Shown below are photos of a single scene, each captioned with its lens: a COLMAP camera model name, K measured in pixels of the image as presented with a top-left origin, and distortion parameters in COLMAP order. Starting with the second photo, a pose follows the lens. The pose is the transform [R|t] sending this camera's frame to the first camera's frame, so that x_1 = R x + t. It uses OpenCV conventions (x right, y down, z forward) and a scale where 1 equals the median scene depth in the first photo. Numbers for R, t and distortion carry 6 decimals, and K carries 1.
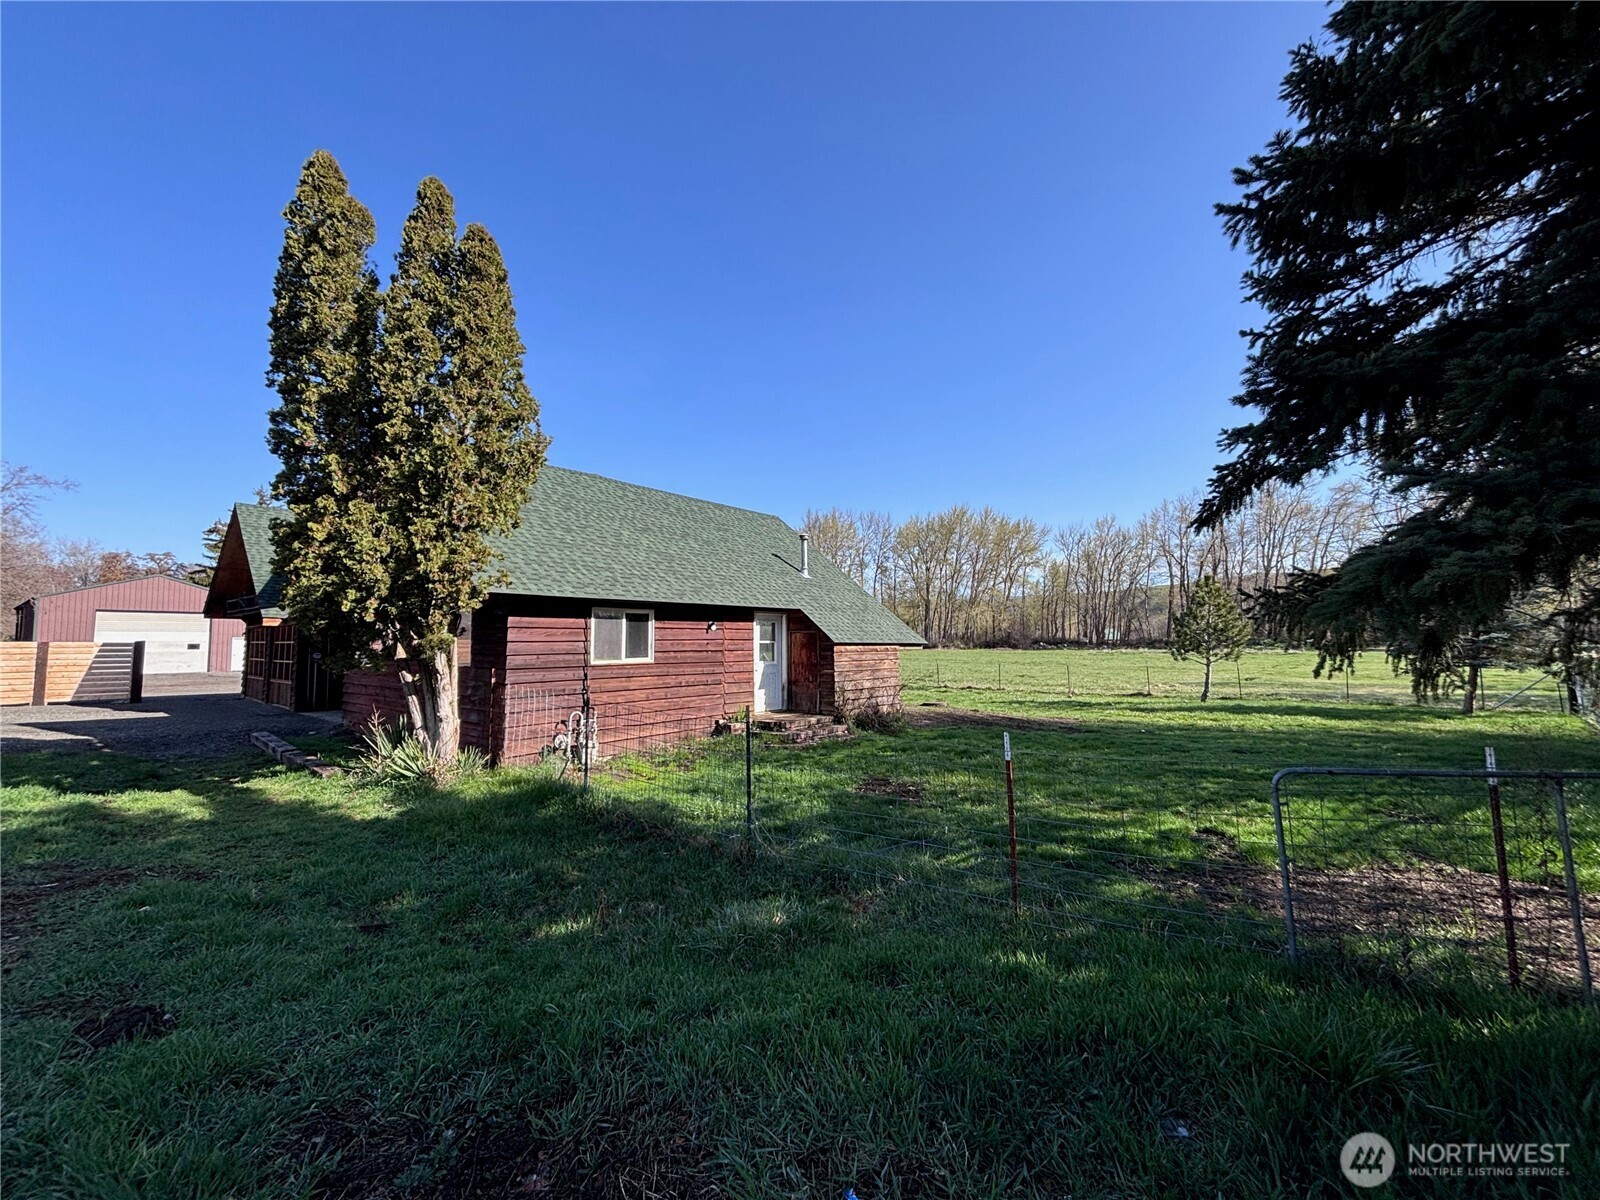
lens RADIAL K [[631.8, 0, 800.0], [0, 631.8, 600.0], [0, 0, 1]] dist [0.014130, -0.009540]
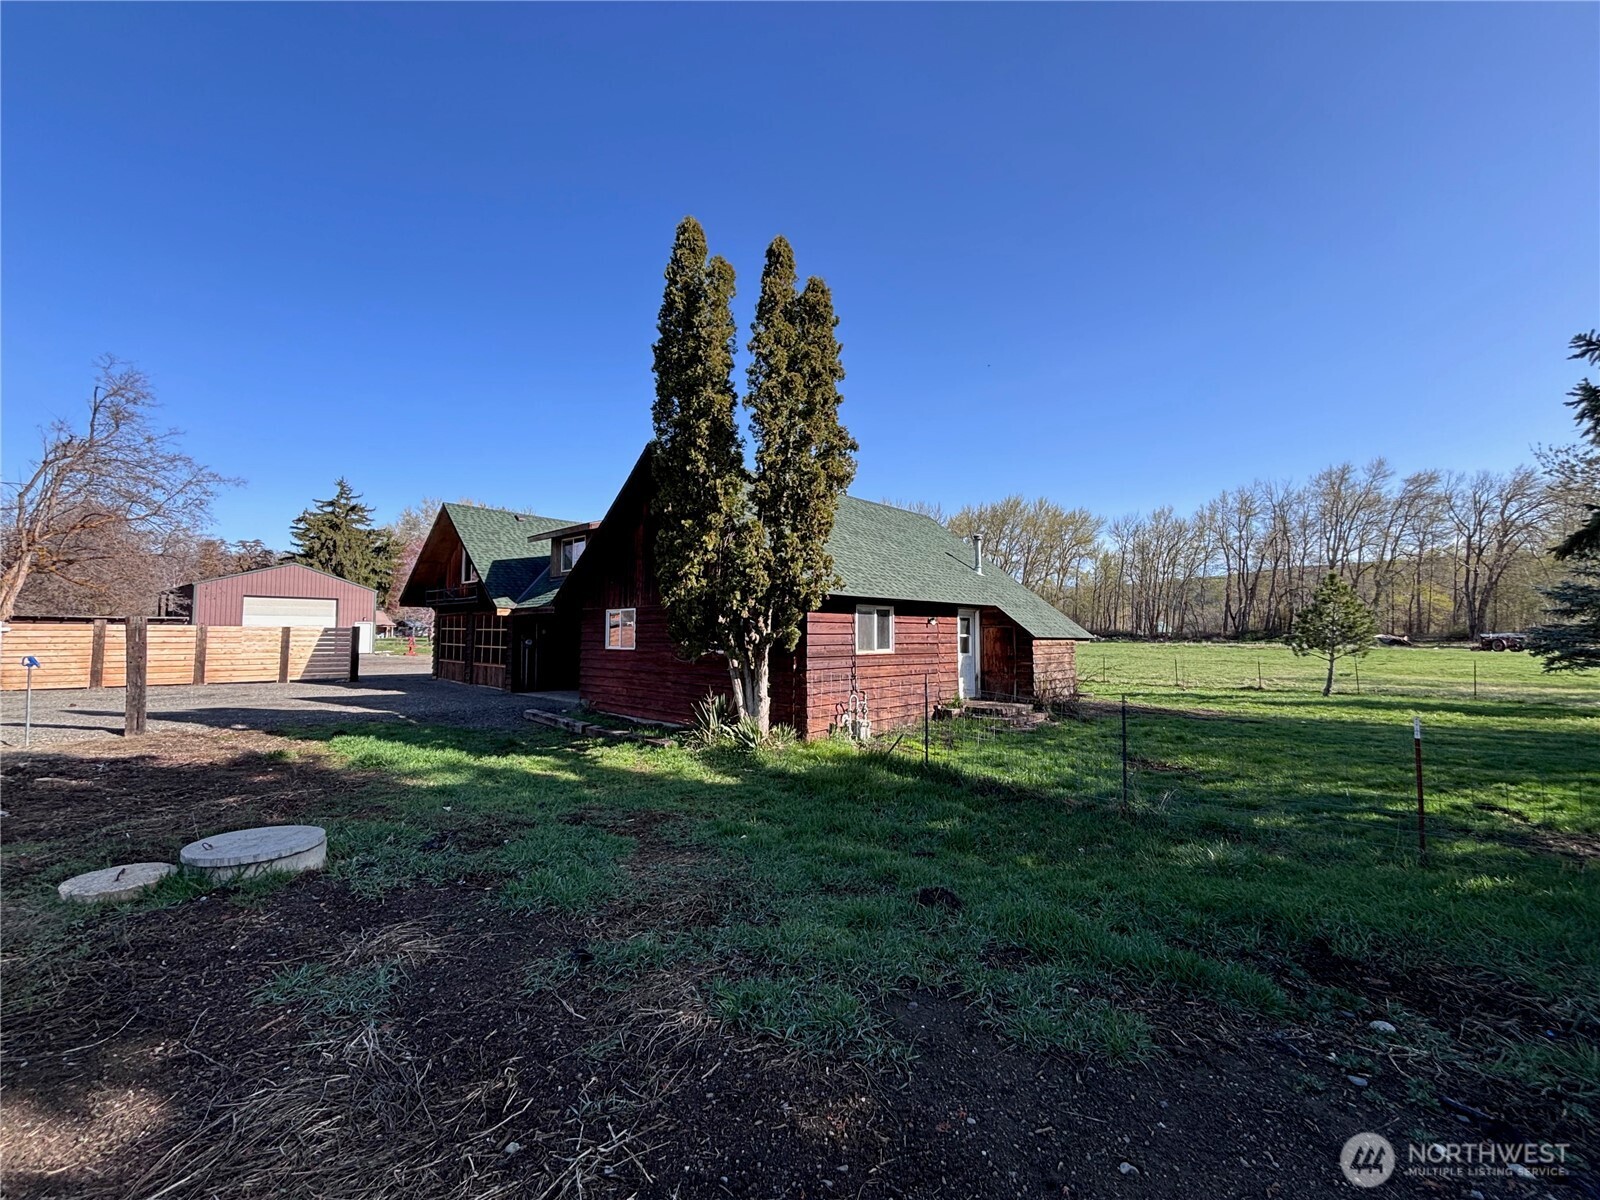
lens RADIAL K [[631.8, 0, 800.0], [0, 631.8, 600.0], [0, 0, 1]] dist [0.014130, -0.009540]
pose [[0.998908, 0.009755, -0.045684, -0.286199], [-0.008921, 0.999791, 0.018421, -0.012245], [0.045854, -0.017993, 0.998786, -0.104335]]
